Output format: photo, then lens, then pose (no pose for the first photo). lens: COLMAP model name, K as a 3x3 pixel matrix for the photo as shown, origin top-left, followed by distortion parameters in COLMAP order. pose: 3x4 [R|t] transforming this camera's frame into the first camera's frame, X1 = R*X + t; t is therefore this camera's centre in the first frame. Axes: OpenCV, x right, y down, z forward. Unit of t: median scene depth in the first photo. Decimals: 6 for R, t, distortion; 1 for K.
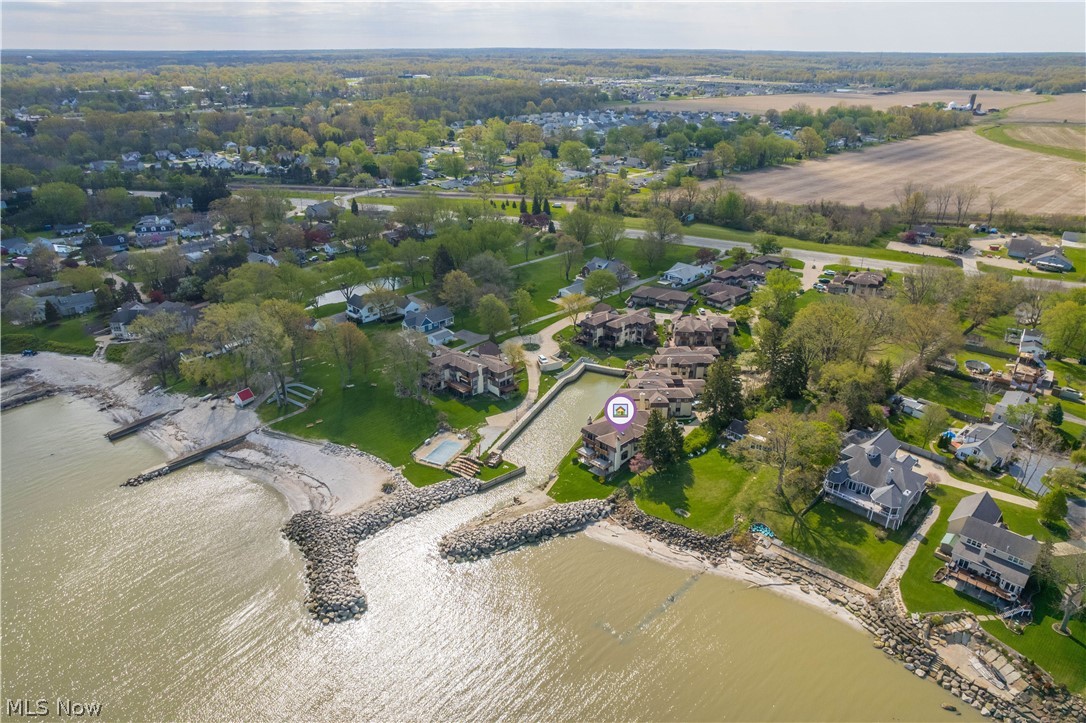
lens RADIAL K [[701.9, 0, 538.8], [0, 701.9, 358.7], [0, 0, 1]] dist [-0.085521, 0.077658]
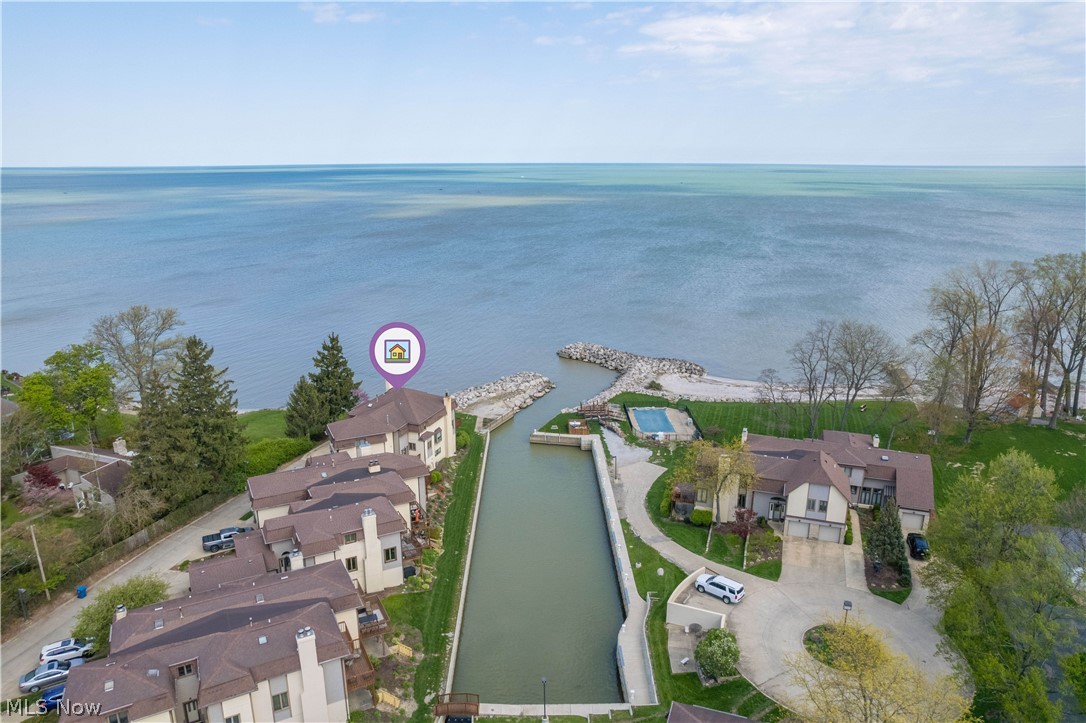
lens RADIAL K [[701.9, 0, 538.8], [0, 701.9, 358.7], [0, 0, 1]] dist [-0.085521, 0.077658]
pose [[-0.900977, 0.125192, -0.415413, 0.229982], [-0.174671, 0.771781, 0.611428, -0.297622], [0.397154, 0.623443, -0.673490, 1.335670]]
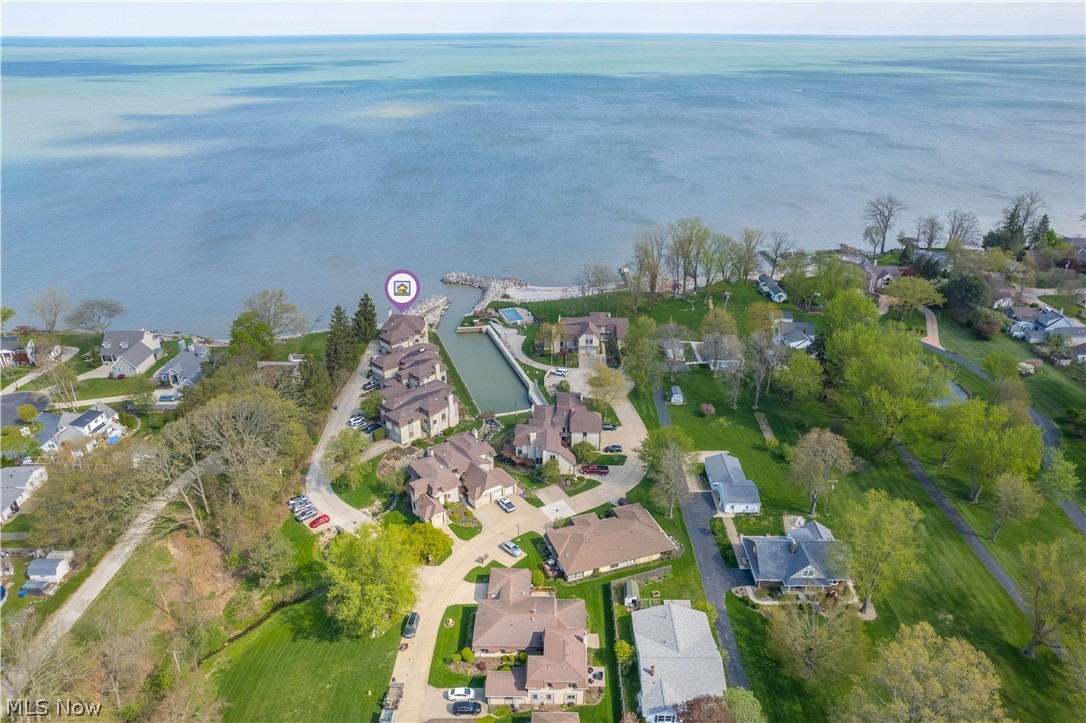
lens RADIAL K [[701.9, 0, 538.8], [0, 701.9, 358.7], [0, 0, 1]] dist [-0.085521, 0.077658]
pose [[-0.715376, 0.304171, -0.629061, 0.706871], [-0.287834, 0.692066, 0.661964, -0.721124], [0.636702, 0.654618, -0.407536, 1.610688]]
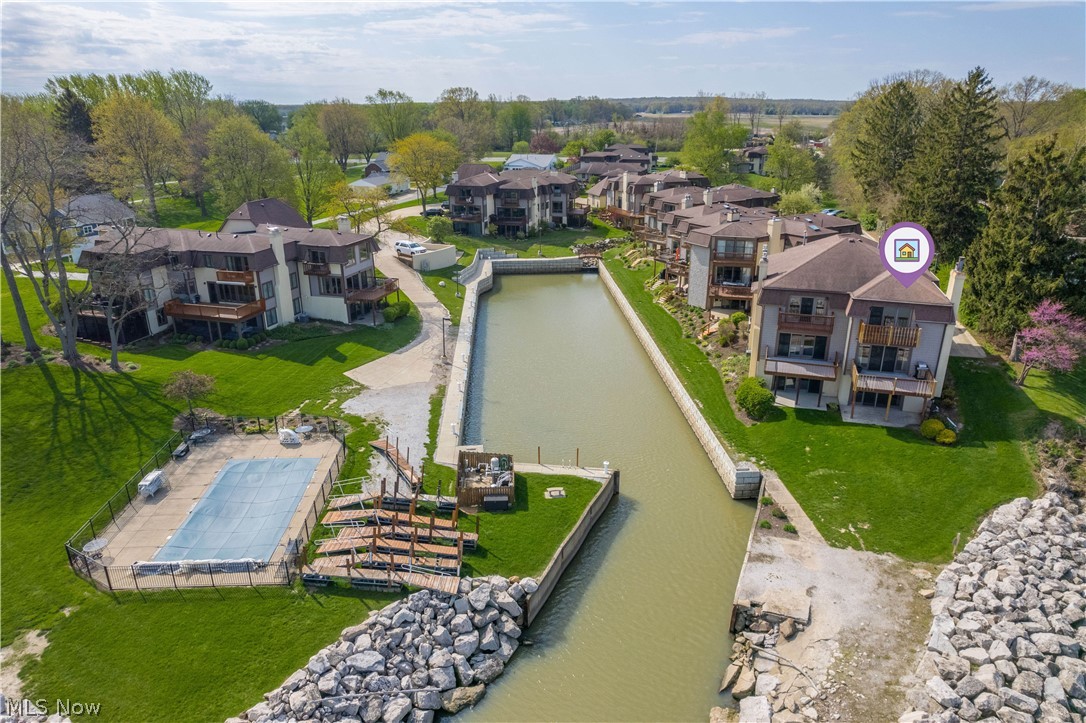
lens RADIAL K [[701.9, 0, 538.8], [0, 701.9, 358.7], [0, 0, 1]] dist [-0.085521, 0.077658]
pose [[0.883555, -0.167106, 0.437499, -0.138204], [0.202055, 0.978776, -0.034211, 0.110973], [-0.422497, 0.118627, 0.898568, 0.742801]]
